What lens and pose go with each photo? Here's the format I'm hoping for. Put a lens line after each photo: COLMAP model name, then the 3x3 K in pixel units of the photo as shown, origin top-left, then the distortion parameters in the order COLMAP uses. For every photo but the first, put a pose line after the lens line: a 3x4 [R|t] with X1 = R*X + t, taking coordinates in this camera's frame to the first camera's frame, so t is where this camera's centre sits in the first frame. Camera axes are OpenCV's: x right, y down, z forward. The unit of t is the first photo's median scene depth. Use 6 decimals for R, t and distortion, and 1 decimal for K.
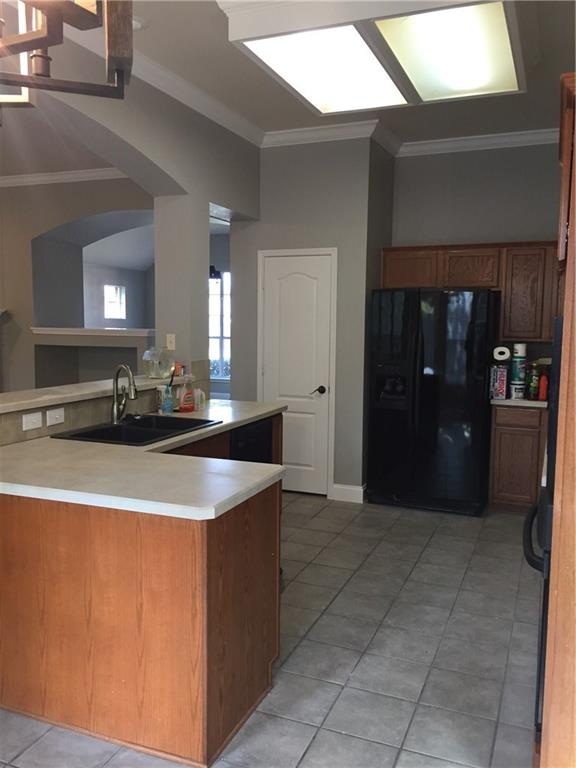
lens RADIAL K [[652.3, 0, 286.6], [0, 652.3, 383.6], [0, 0, 1]] dist [0.082896, -0.122177]
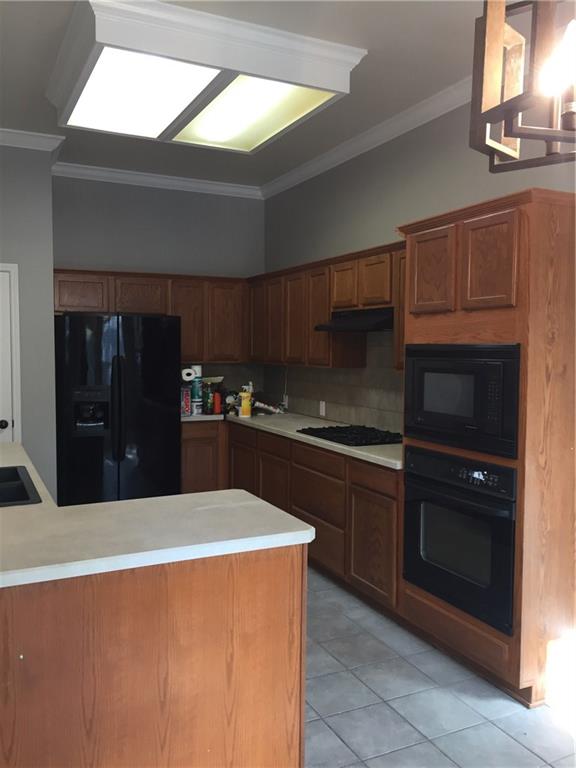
lens RADIAL K [[652.3, 0, 286.6], [0, 652.3, 383.6], [0, 0, 1]] dist [0.082896, -0.122177]
pose [[0.667618, -0.048482, 0.742924, -0.502577], [0.074670, 0.997206, -0.002025, -0.021508], [-0.740750, 0.056827, 0.669373, 0.183366]]
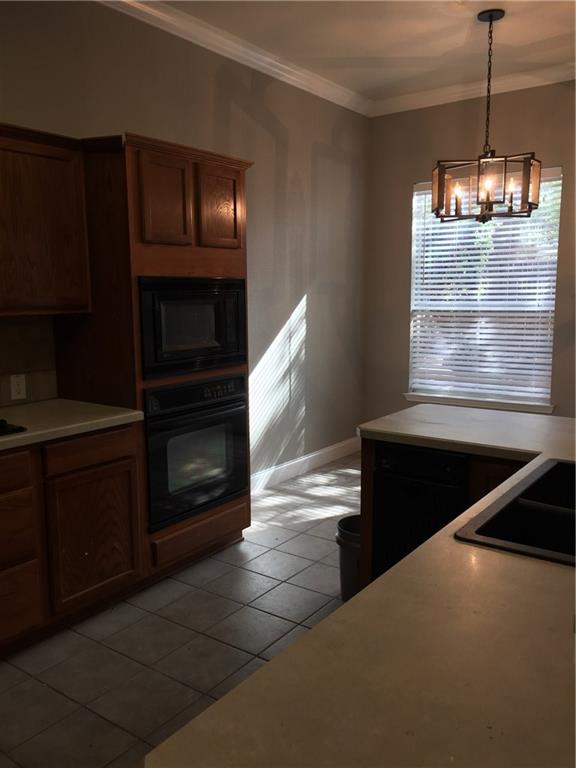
lens RADIAL K [[652.3, 0, 286.6], [0, 652.3, 383.6], [0, 0, 1]] dist [0.082896, -0.122177]
pose [[-0.971112, -0.040626, 0.235138, -0.090930], [0.018552, 0.969564, 0.244135, -0.128081], [-0.237900, 0.241445, -0.940802, 1.381493]]
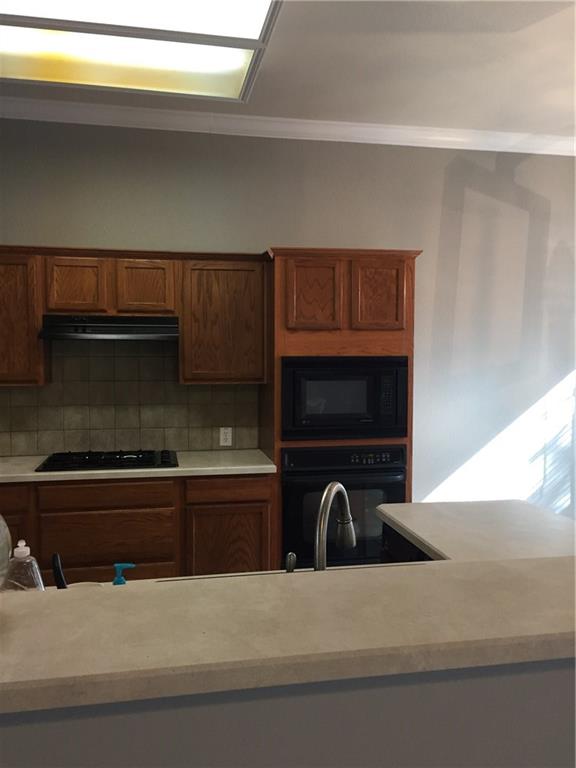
lens RADIAL K [[652.3, 0, 286.6], [0, 652.3, 383.6], [0, 0, 1]] dist [0.082896, -0.122177]
pose [[-0.544023, -0.054826, 0.837277, -0.549309], [0.077523, 0.990311, 0.115217, -0.135884], [-0.835482, 0.127589, -0.534501, 1.173335]]
